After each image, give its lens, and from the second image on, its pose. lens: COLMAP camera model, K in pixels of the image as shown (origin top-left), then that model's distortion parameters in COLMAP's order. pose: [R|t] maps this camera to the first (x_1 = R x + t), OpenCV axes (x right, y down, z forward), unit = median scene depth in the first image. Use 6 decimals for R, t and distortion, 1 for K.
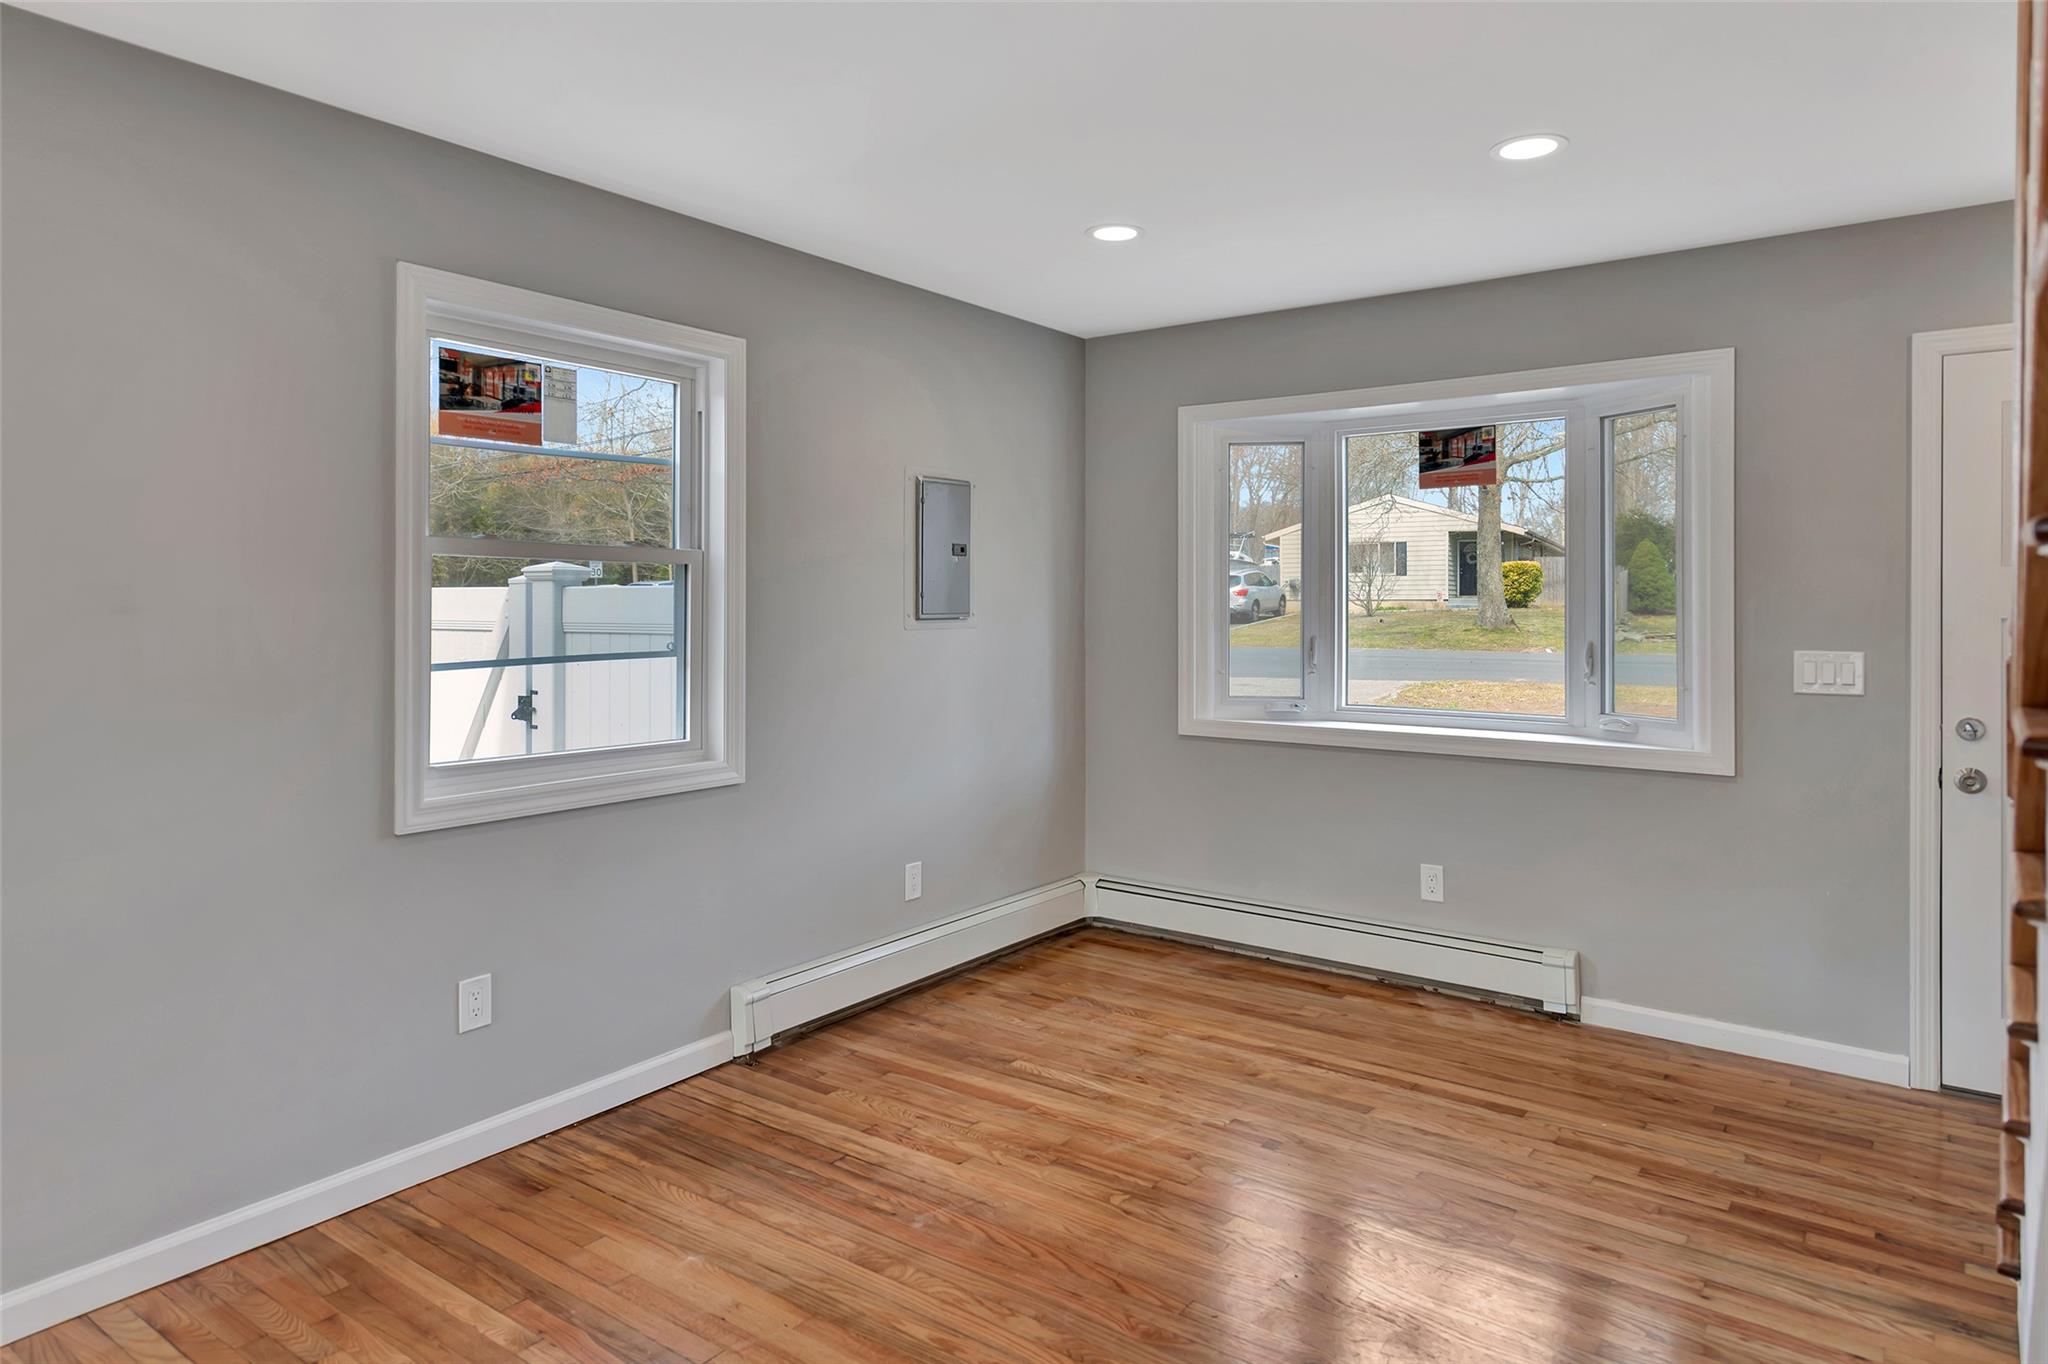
lens RADIAL K [[1230.4, 0, 1029.2], [0, 1230.4, 604.0], [0, 0, 1]] dist [0.035162, -0.001818]
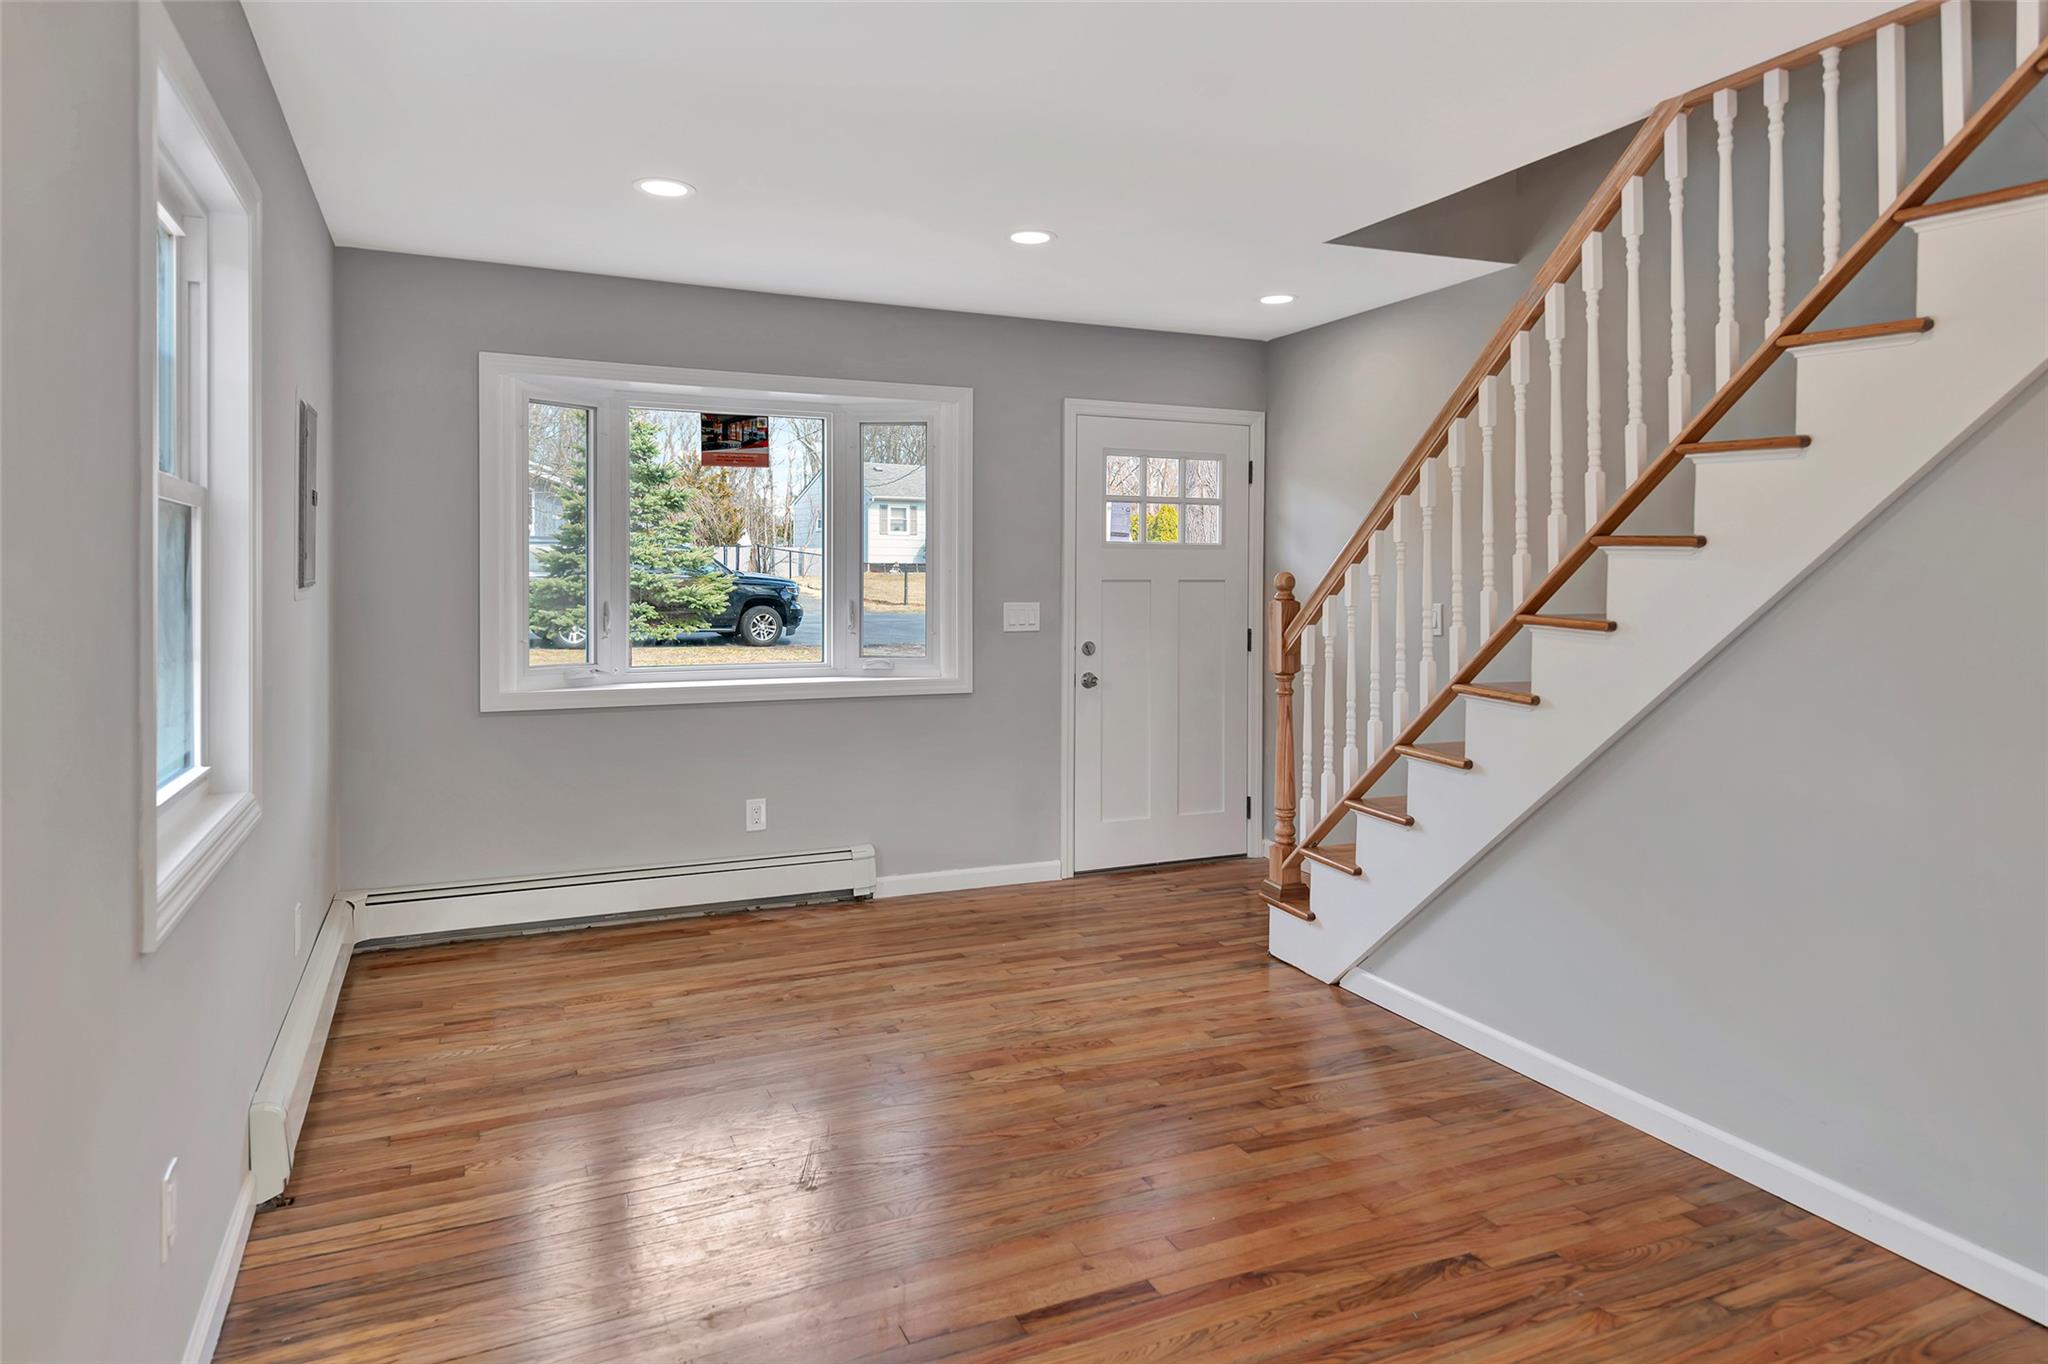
lens RADIAL K [[1234.7, 0, 1019.8], [0, 1234.7, 579.6], [0, 0, 1]] dist [0.037780, -0.001168]
pose [[0.498709, -0.001988, 0.866767, -0.582870], [-0.002240, 0.999991, 0.003582, 0.004794], [-0.866766, -0.003728, 0.498700, 0.240135]]
